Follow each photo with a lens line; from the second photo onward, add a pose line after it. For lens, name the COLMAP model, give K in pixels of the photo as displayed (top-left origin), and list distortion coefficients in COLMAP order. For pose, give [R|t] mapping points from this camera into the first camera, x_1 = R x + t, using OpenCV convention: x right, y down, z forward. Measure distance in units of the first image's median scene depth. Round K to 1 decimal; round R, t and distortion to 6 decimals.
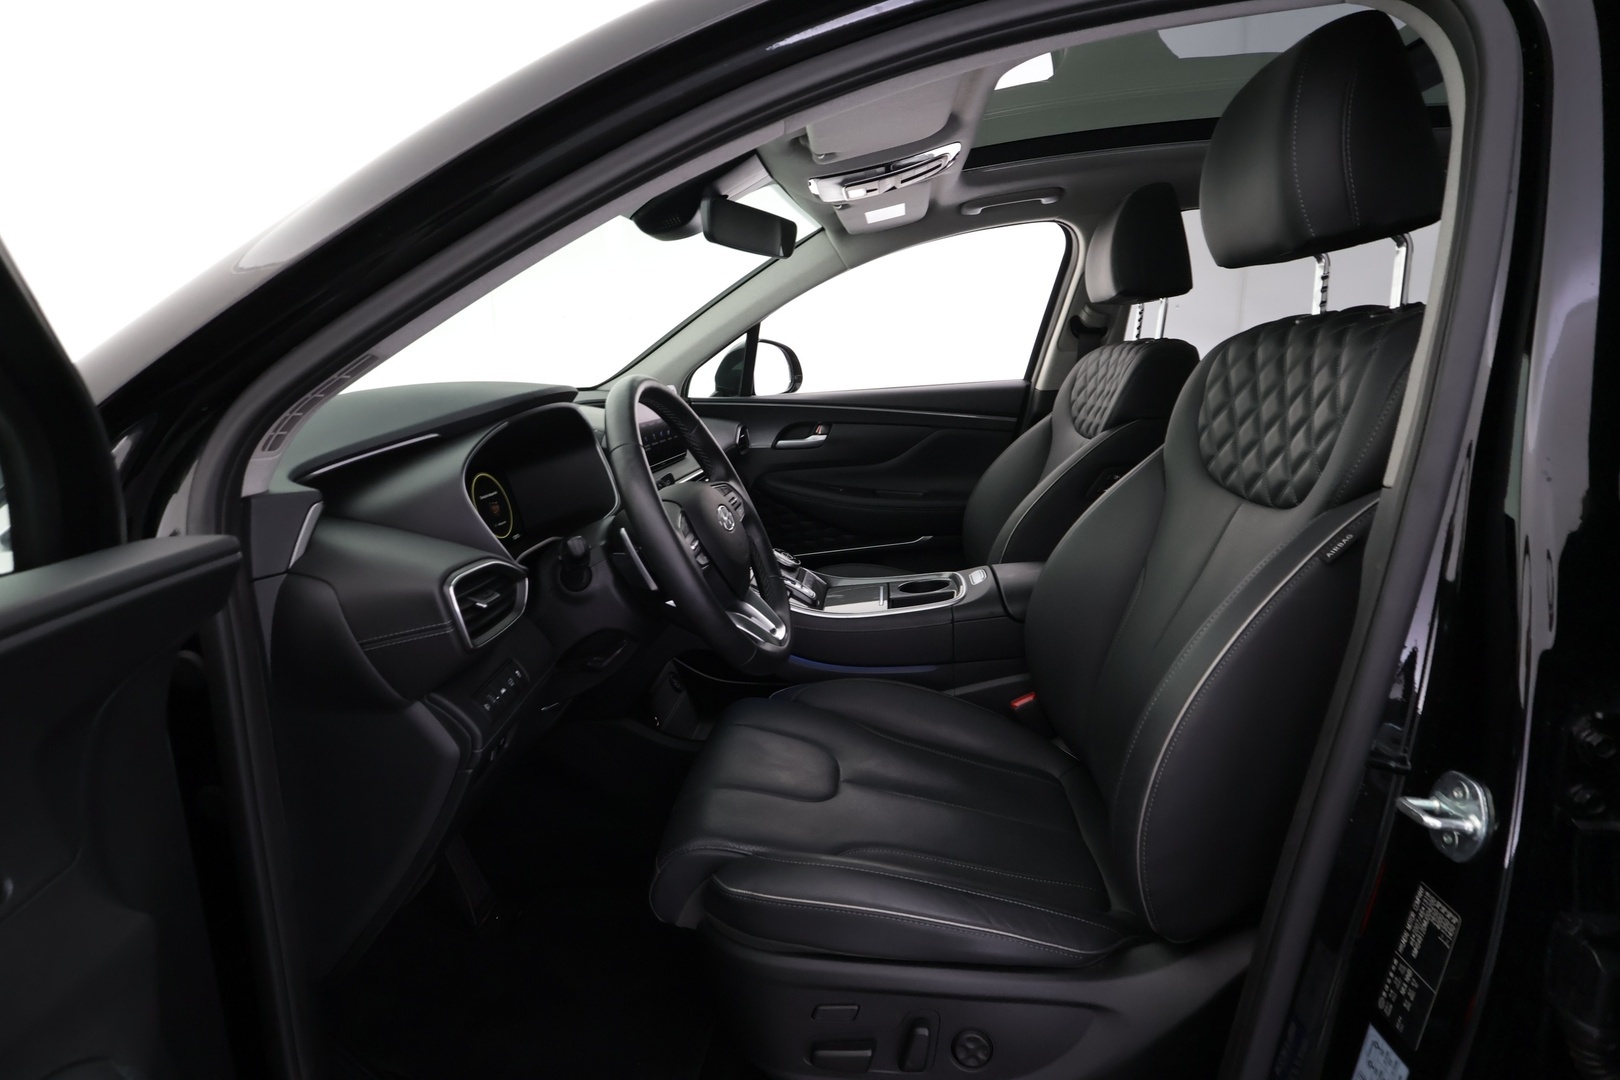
lens RADIAL K [[831.0, 0, 810.0], [0, 831.0, 540.0], [0, 0, 1]] dist [0.001936, 0.000429]
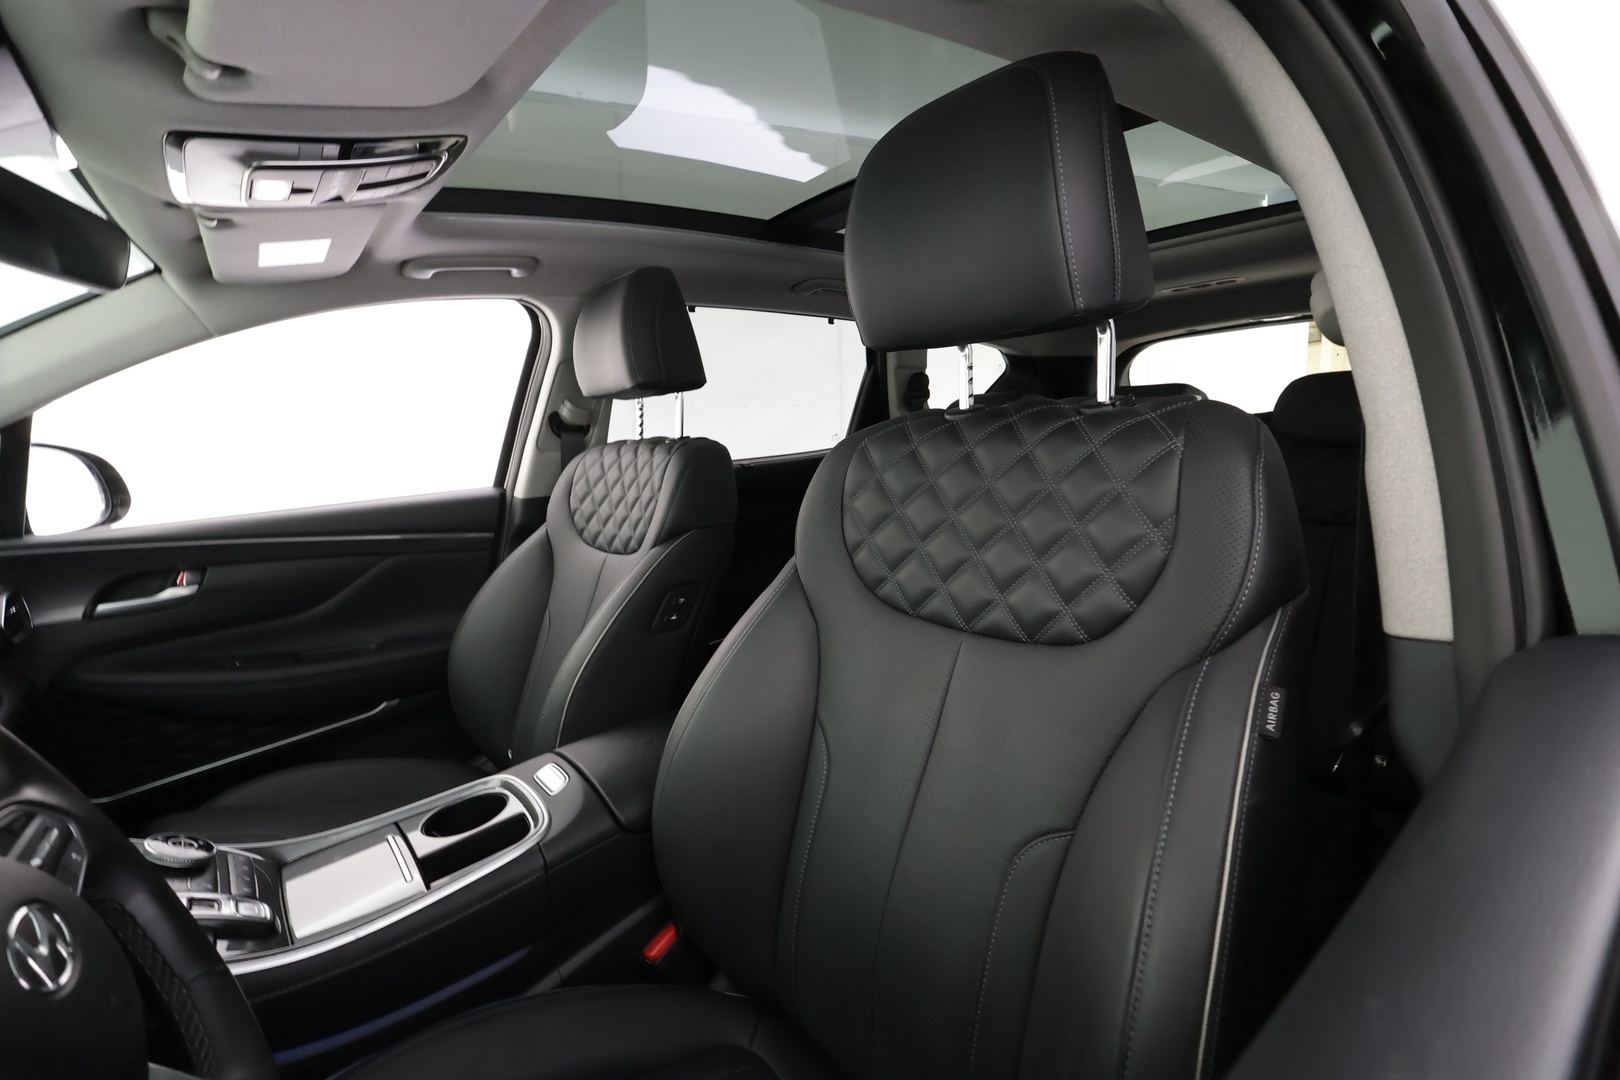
lens RADIAL K [[755.6, 0, 810.0], [0, 755.6, 540.0], [0, 0, 1]] dist [0.009786, 0.000102]
pose [[0.730163, -0.099853, 0.675937, -0.034731], [0.168542, 0.985017, -0.036552, -0.068460], [-0.662160, 0.140613, 0.736052, 0.278076]]
